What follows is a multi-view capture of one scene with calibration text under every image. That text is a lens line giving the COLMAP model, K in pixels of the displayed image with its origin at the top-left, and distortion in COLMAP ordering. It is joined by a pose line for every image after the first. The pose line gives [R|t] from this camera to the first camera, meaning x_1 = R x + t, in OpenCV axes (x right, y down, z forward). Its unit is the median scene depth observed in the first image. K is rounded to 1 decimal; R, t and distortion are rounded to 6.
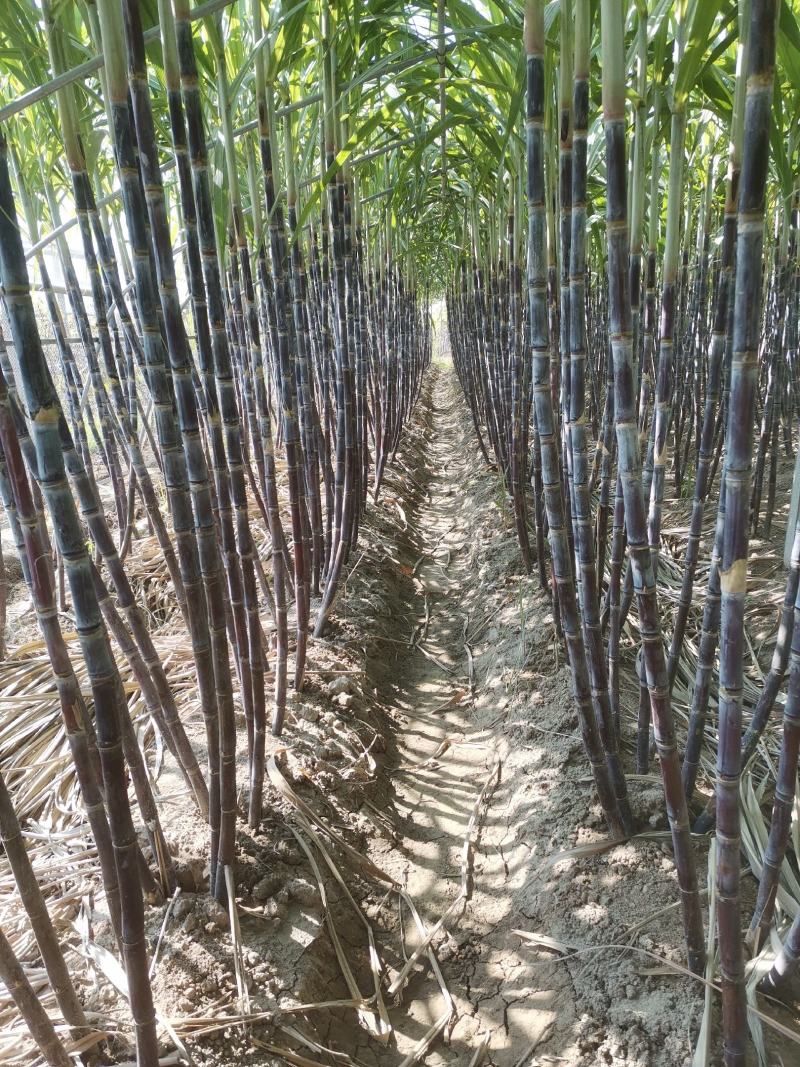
lens RADIAL K [[802.3, 0, 405.8], [0, 802.3, 534.3], [0, 0, 1]] dist [0.116116, -0.148719]
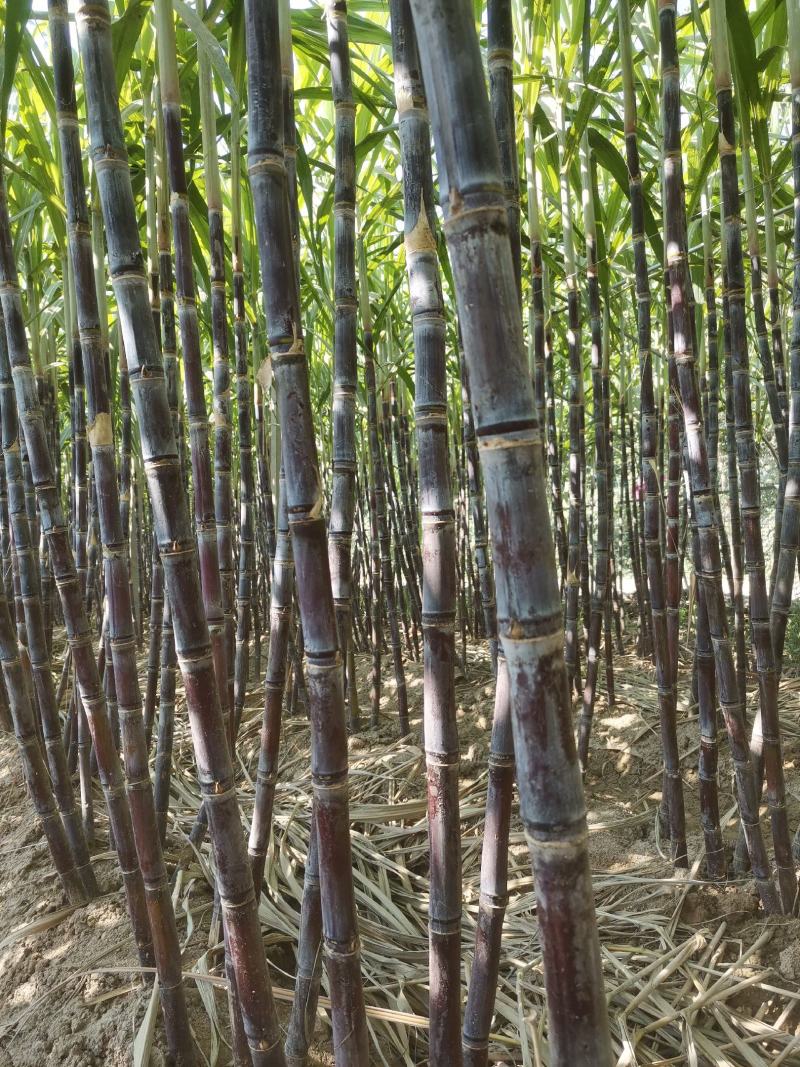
lens RADIAL K [[809.7, 0, 400.0], [0, 809.7, 533.5], [0, 0, 1]] dist [0.084463, -0.086795]
pose [[0.849054, 0.004171, 0.528290, 0.066948], [0.154818, 0.954104, -0.256352, 0.222313], [-0.505113, 0.299445, 0.809440, -0.018048]]
